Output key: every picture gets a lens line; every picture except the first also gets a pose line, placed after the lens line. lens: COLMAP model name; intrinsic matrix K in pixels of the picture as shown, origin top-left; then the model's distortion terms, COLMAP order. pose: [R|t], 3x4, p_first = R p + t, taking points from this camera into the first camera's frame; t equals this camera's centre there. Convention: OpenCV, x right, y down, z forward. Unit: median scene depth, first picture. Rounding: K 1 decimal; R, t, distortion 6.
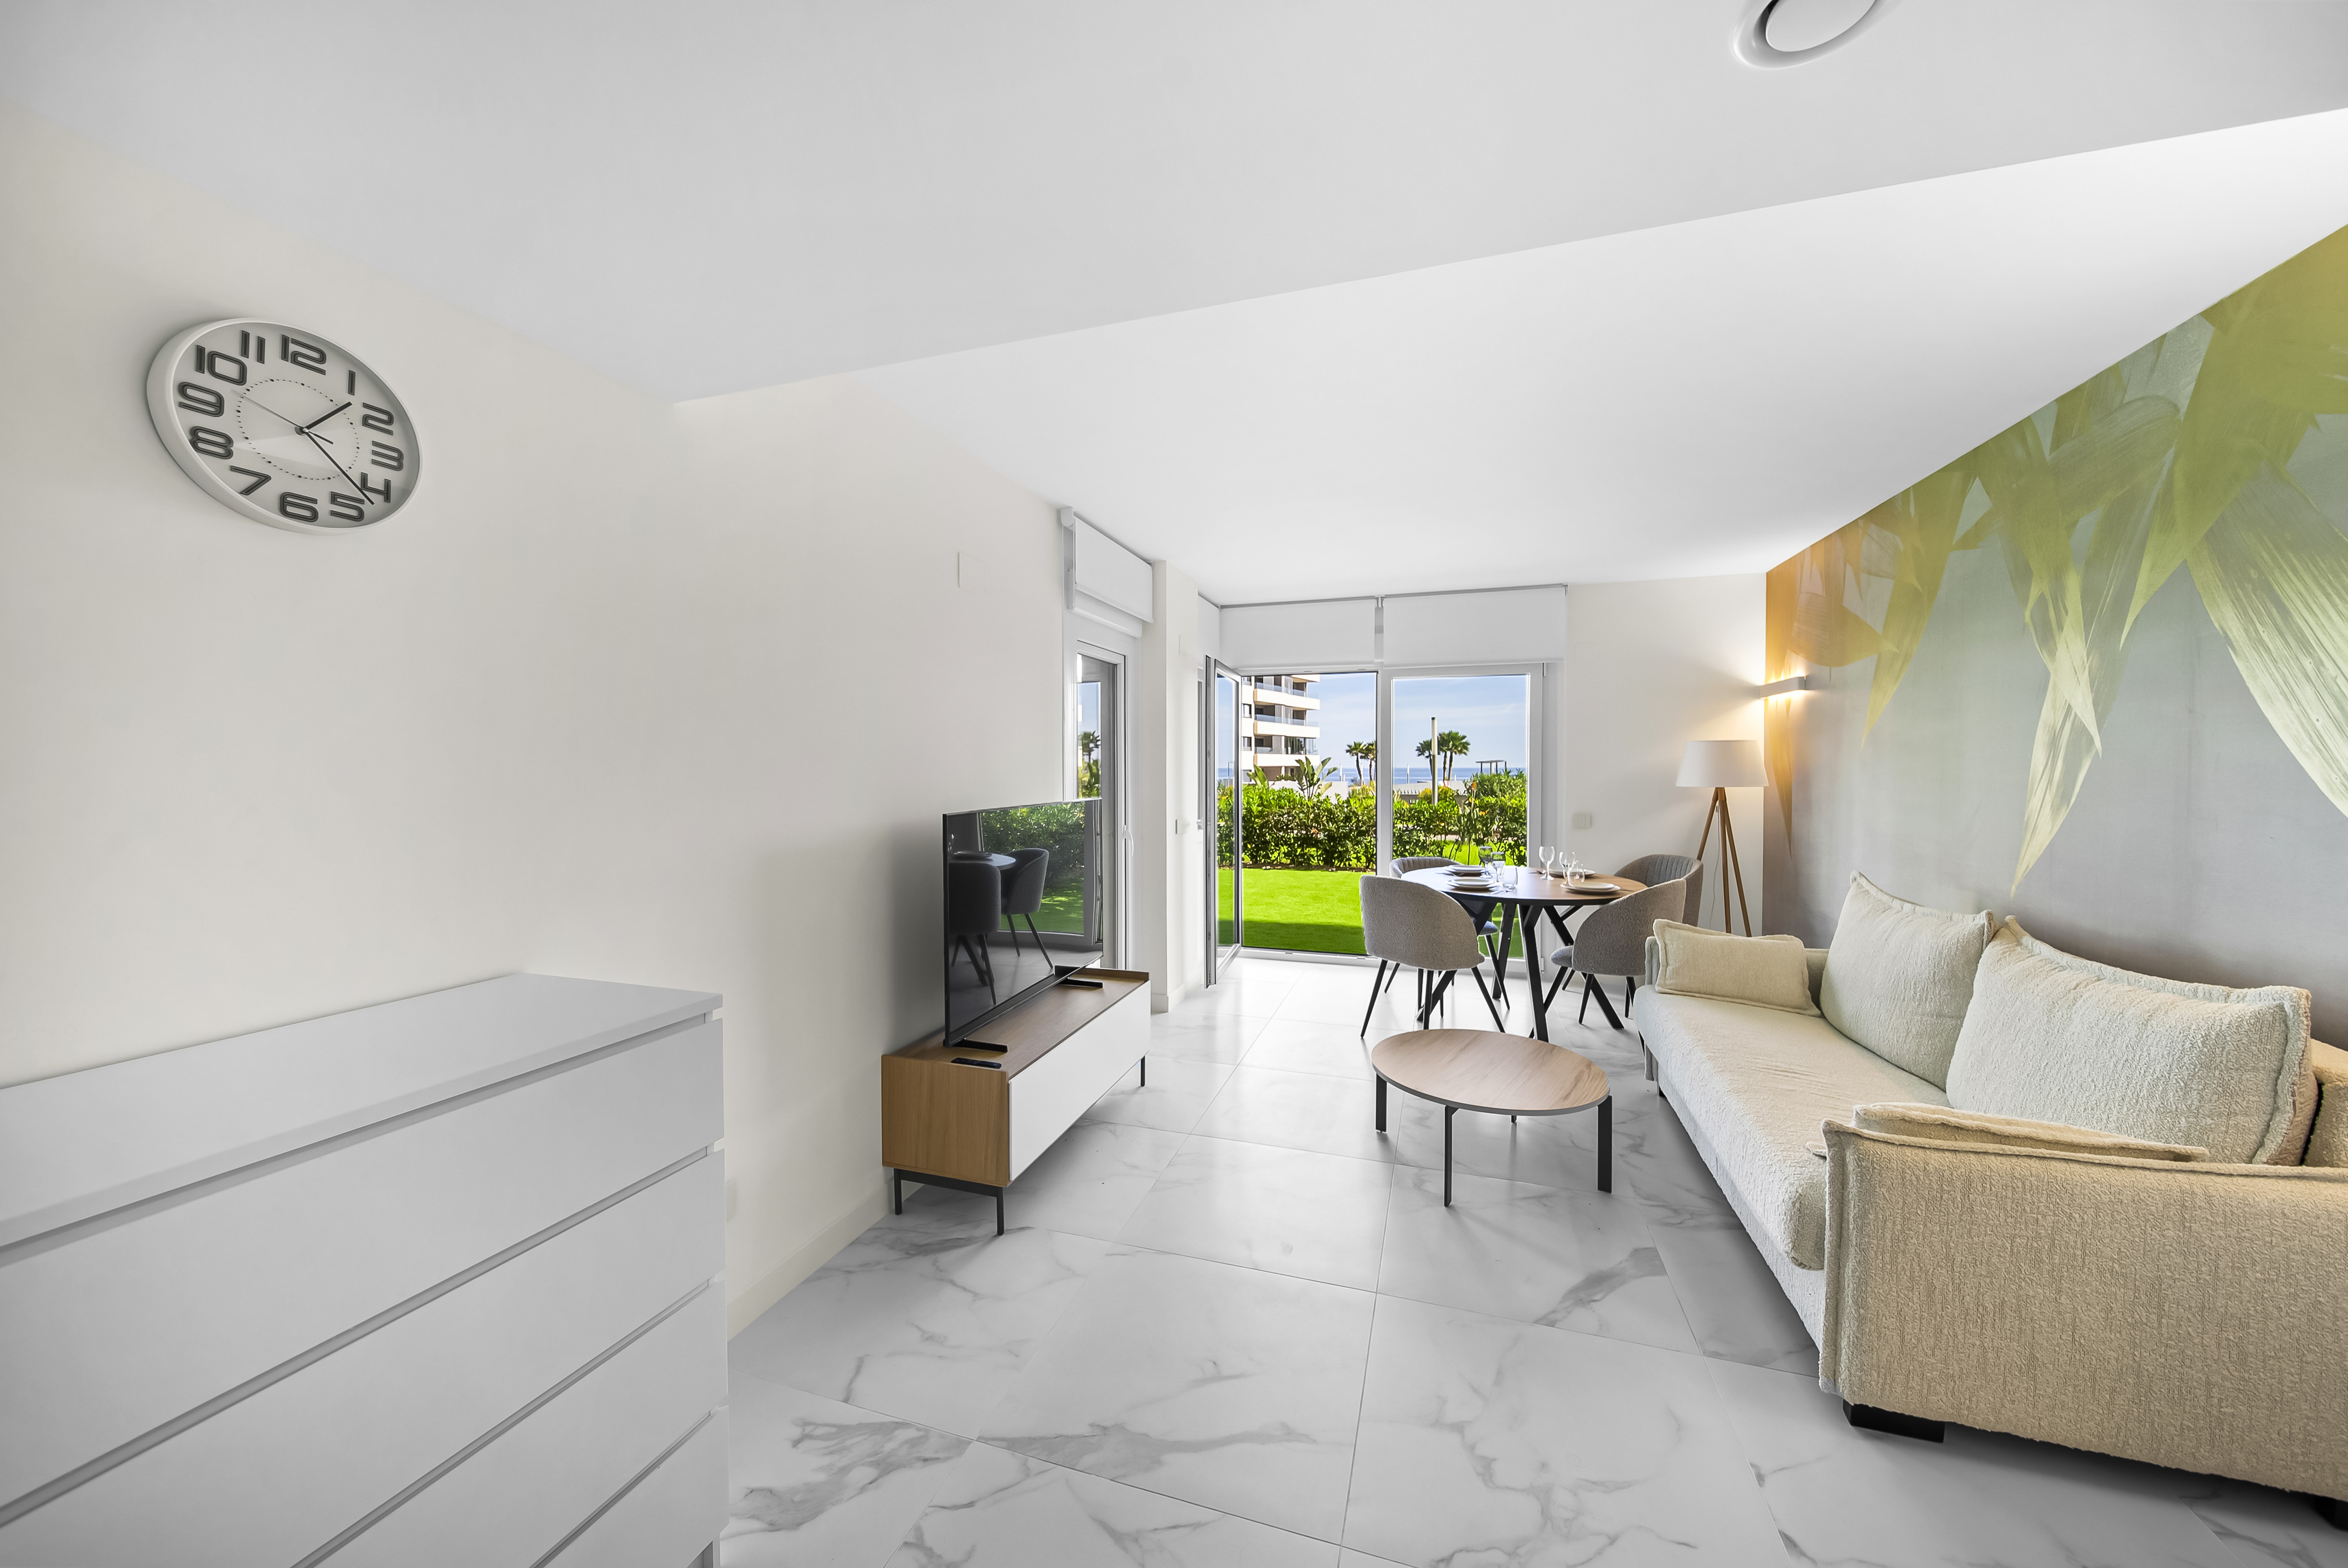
lens RADIAL K [[844.0, 0, 1159.3], [0, 844.0, 766.8], [0, 0, 1]] dist [-0.000330, -0.001438]
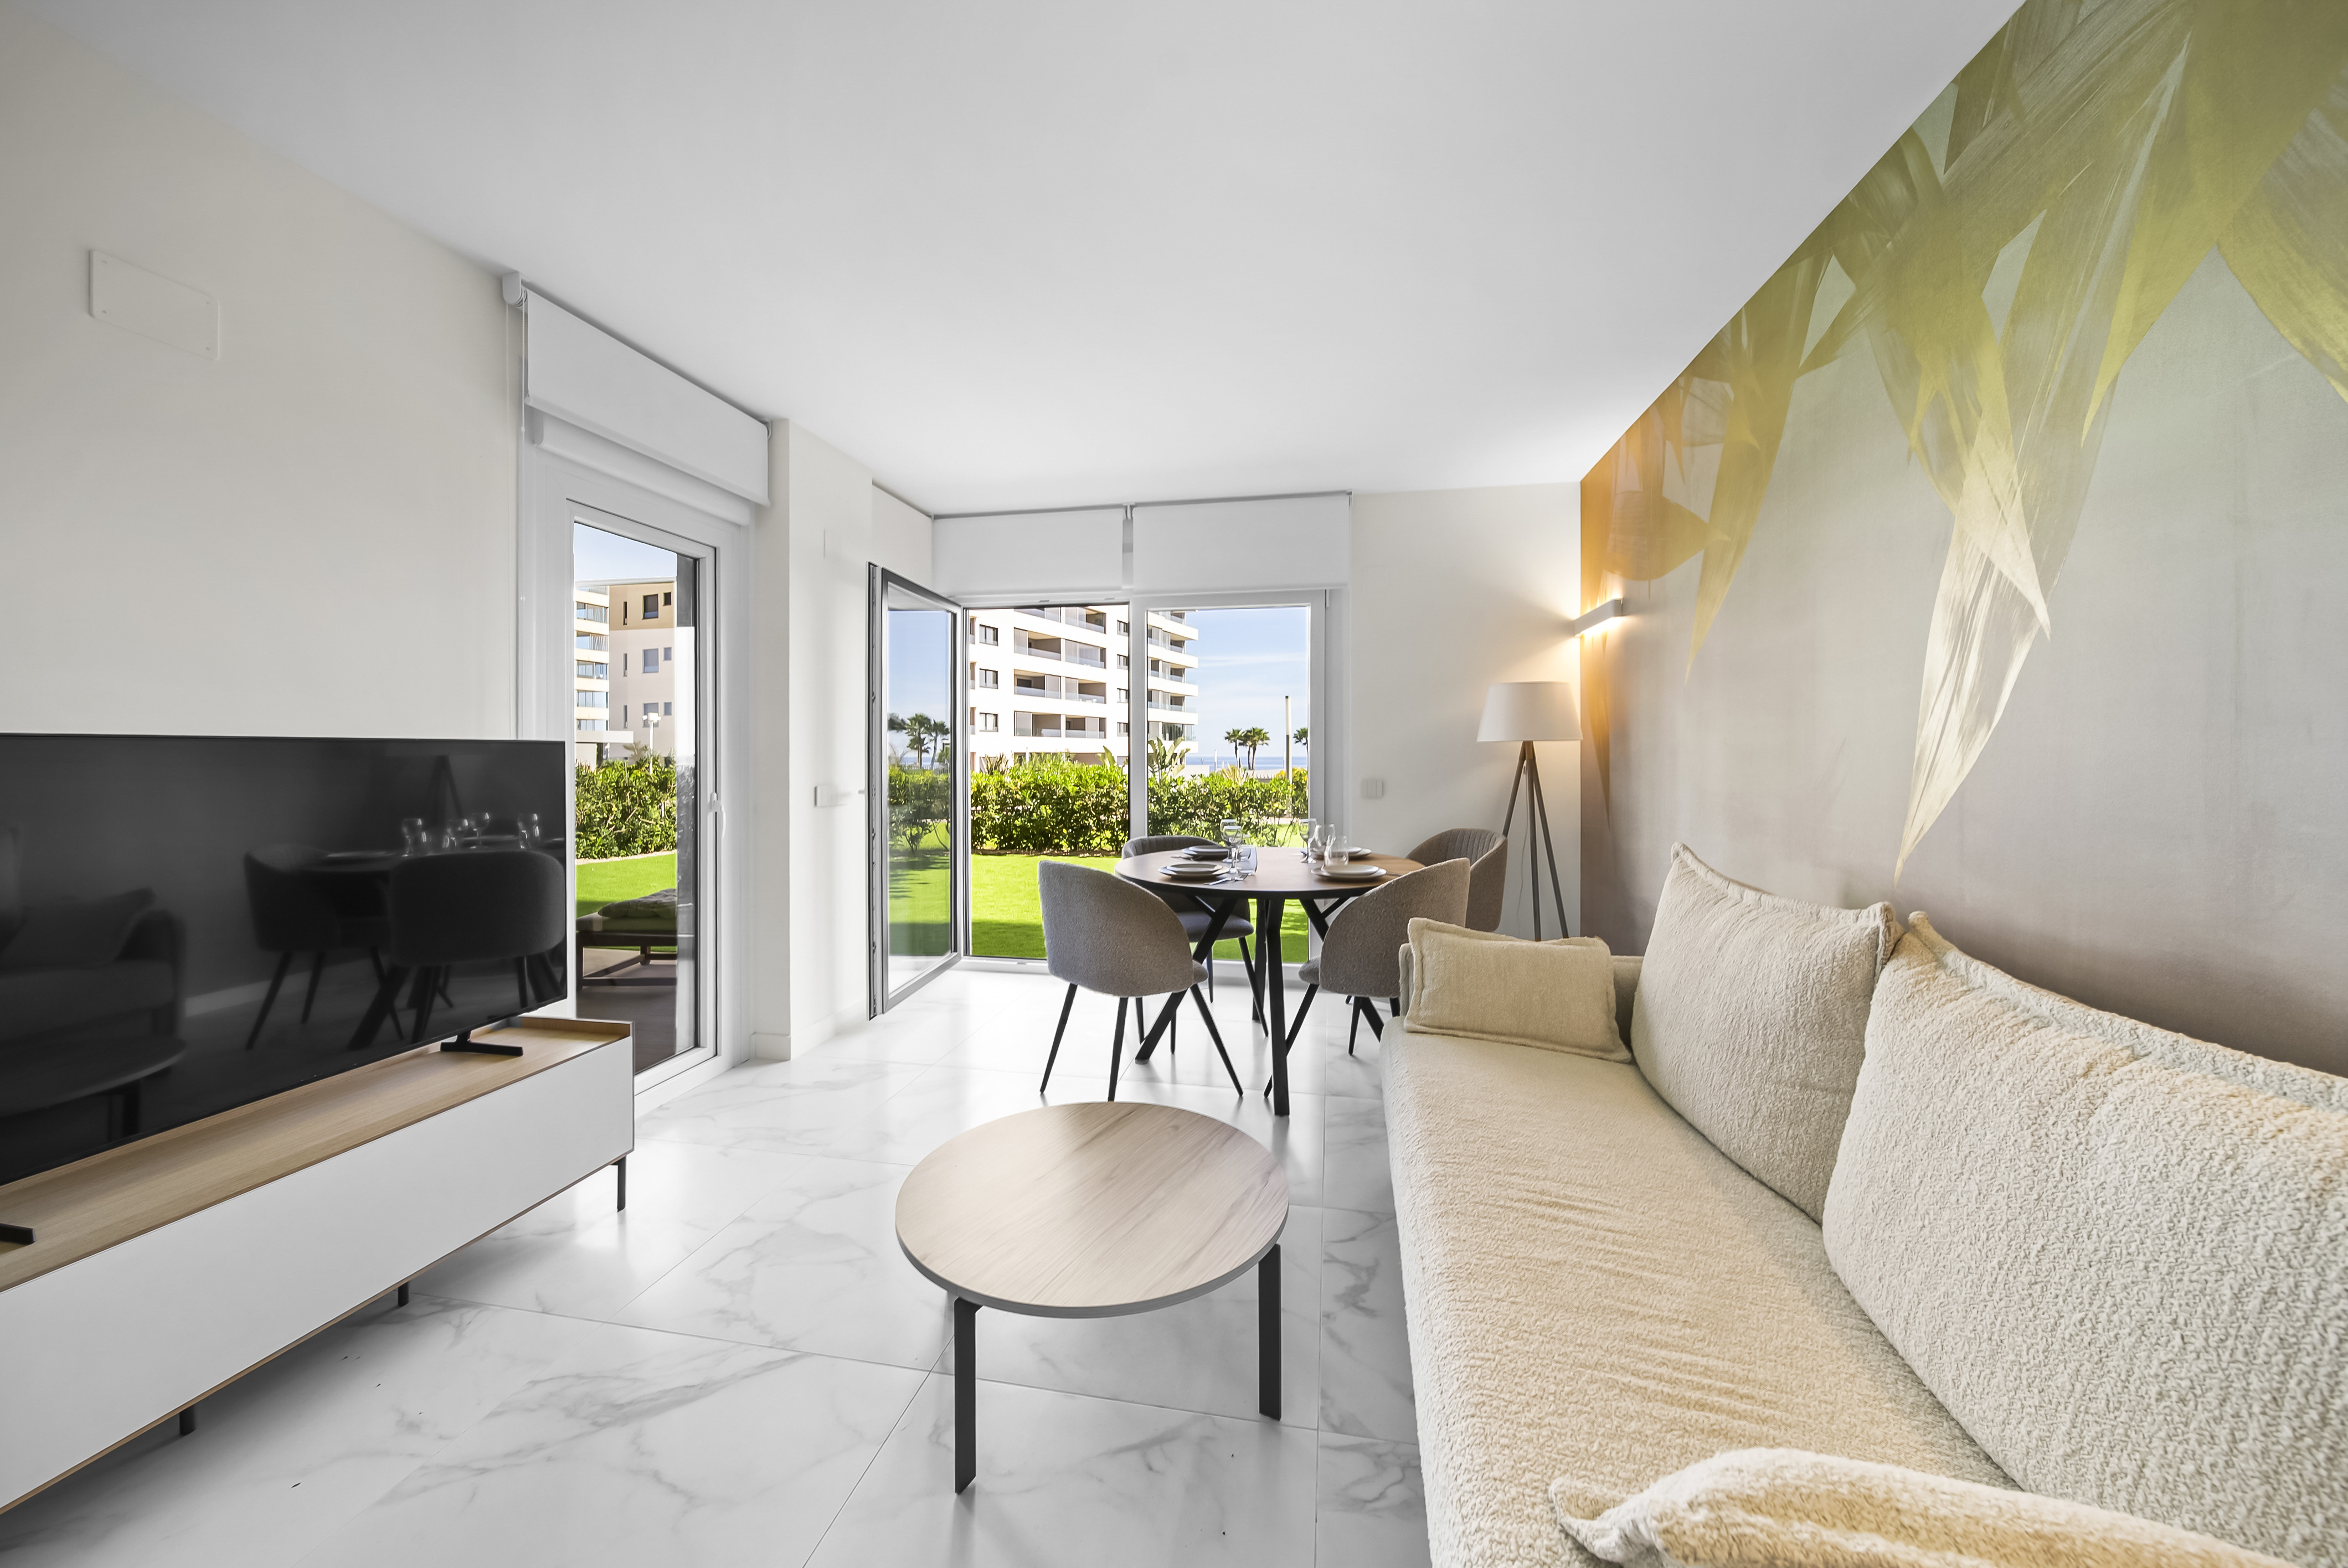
lens RADIAL K [[844.0, 0, 1160.3], [0, 844.0, 739.7], [0, 0, 1]] dist [-0.000330, -0.001438]
pose [[0.991839, 0.003406, 0.127450, 0.290789], [-0.000917, 0.999808, -0.019582, 0.048717], [-0.127492, 0.019305, 0.991652, 0.337028]]
